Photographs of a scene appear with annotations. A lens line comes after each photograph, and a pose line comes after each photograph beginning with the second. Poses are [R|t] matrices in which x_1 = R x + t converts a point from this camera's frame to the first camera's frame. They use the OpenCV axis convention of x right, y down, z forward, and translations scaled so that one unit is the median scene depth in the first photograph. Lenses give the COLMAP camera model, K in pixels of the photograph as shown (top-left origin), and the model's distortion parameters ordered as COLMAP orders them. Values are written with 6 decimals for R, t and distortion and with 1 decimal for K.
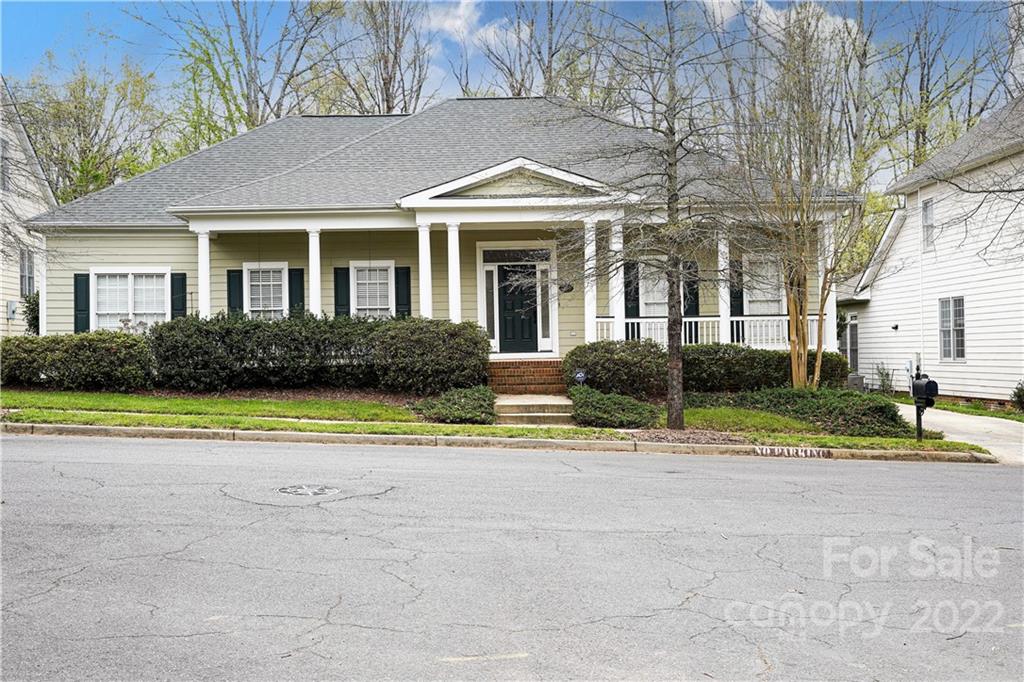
lens RADIAL K [[1237.9, 0, 512.0], [0, 1237.9, 341.0], [0, 0, 1]] dist [-0.088658, 0.572114]
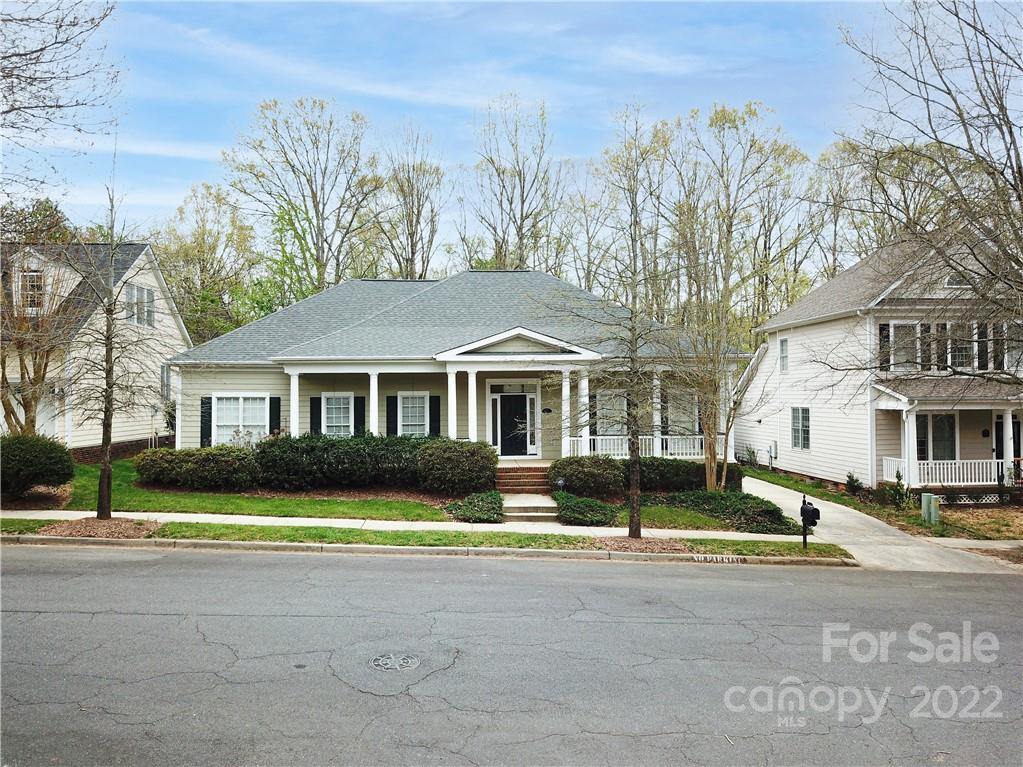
lens RADIAL K [[813.3, 0, 520.9], [0, 813.3, 384.3], [0, 0, 1]] dist [0.007422, -0.001756]
pose [[0.998919, 0.012410, 0.044789, -0.032274], [-0.012195, 0.999913, -0.005079, -0.074514], [-0.044848, 0.004527, 0.998984, 0.054503]]
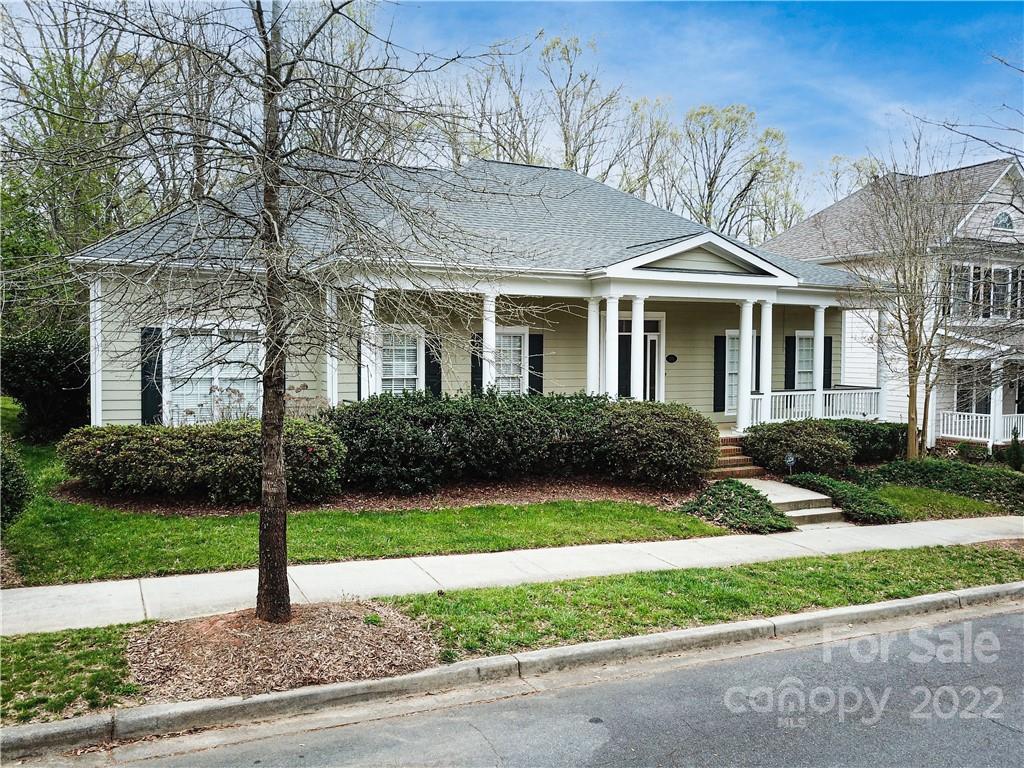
lens RADIAL K [[784.3, 0, 521.4], [0, 784.3, 383.7], [0, 0, 1]] dist [0.009614, 0.002048]
pose [[0.897702, 0.004888, 0.440576, -0.385494], [-0.025434, 0.998846, 0.040741, -0.049271], [-0.439869, -0.047779, 0.896790, 0.488486]]
